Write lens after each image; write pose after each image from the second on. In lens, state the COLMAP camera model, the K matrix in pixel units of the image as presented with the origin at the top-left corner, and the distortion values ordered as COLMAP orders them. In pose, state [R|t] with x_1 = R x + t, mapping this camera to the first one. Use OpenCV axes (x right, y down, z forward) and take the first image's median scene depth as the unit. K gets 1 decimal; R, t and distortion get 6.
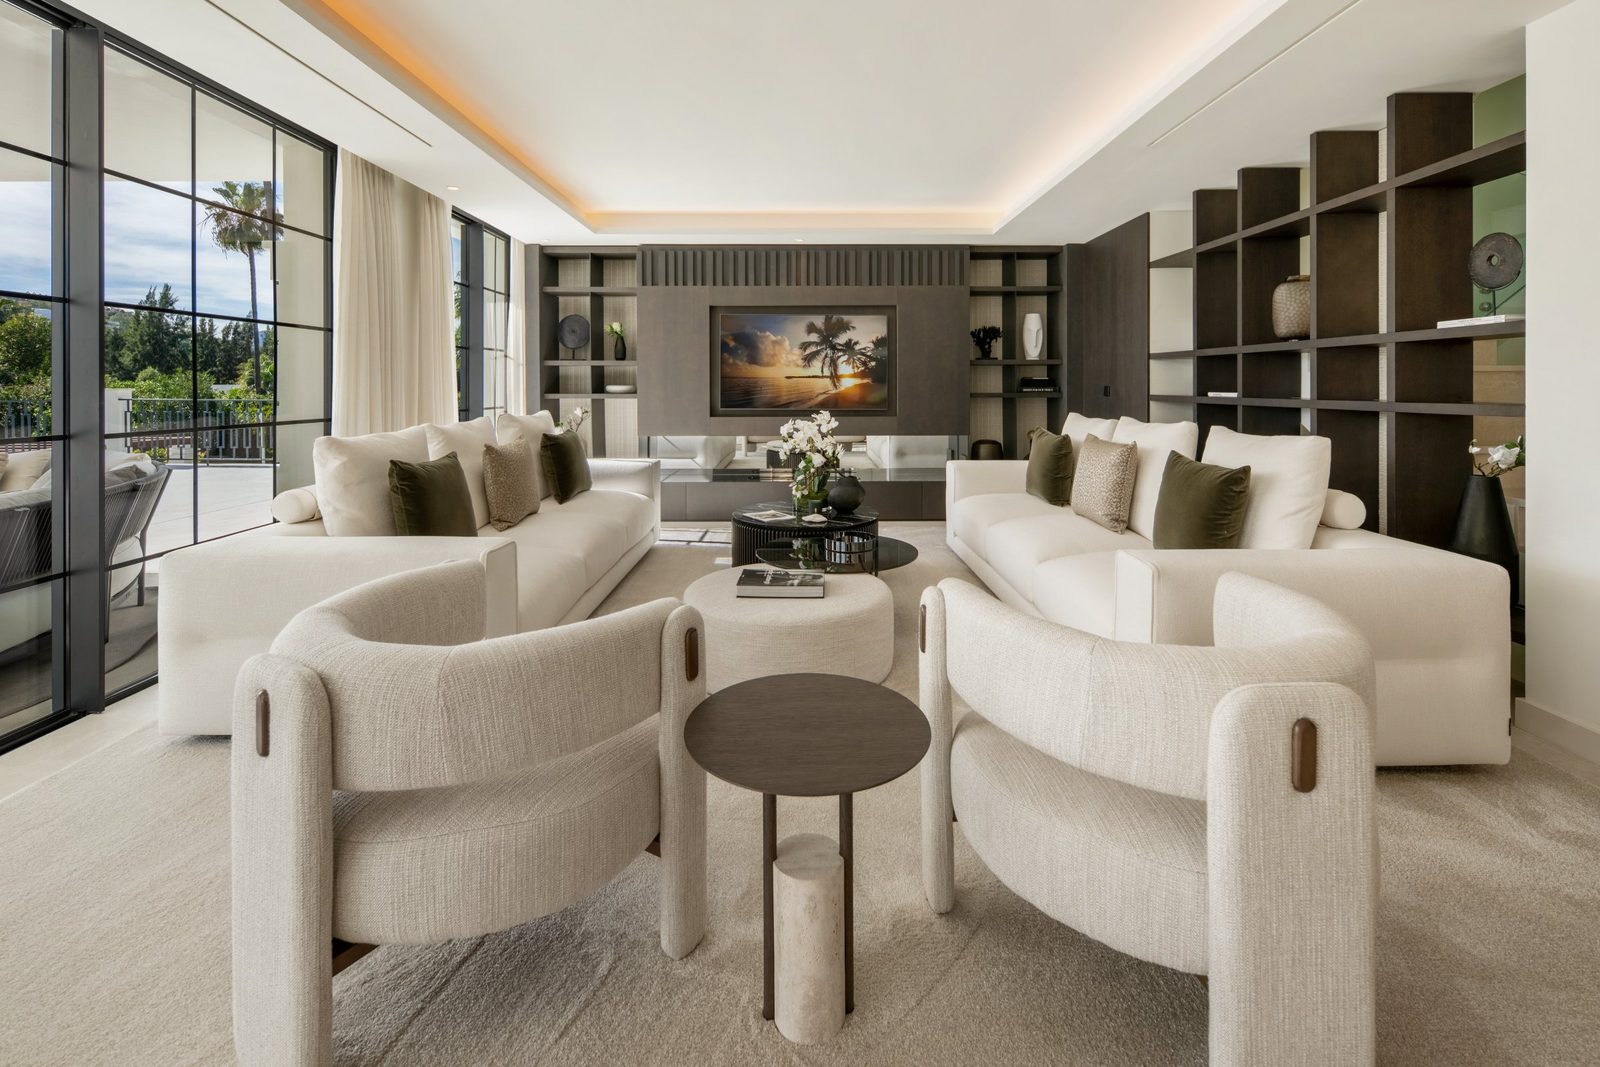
lens RADIAL K [[706.6, 0, 796.3], [0, 706.6, 387.3], [0, 0, 1]] dist [0.001254, -0.000008]
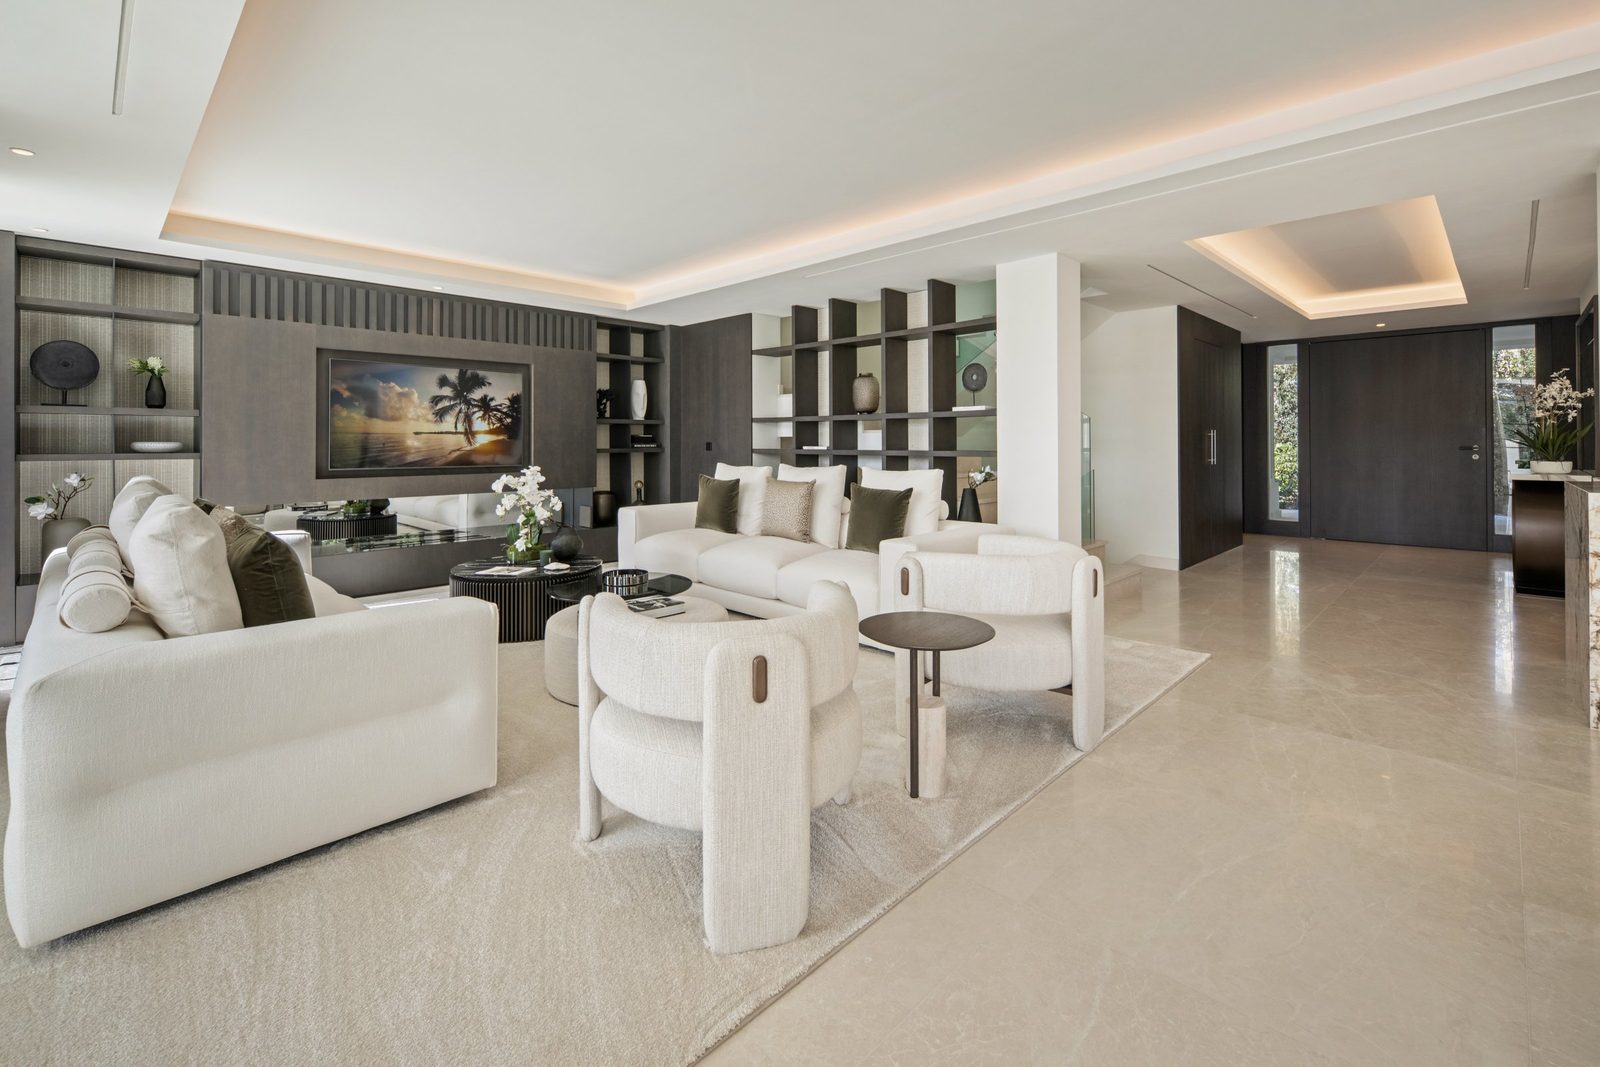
lens RADIAL K [[704.2, 0, 800.0], [0, 704.2, 434.6], [0, 0, 1]] dist [0.001465, -0.000109]
pose [[0.695809, 0.007024, 0.718193, -0.324813], [0.002718, 0.999919, -0.012413, 0.000464], [-0.718222, 0.010589, 0.695734, 0.001947]]
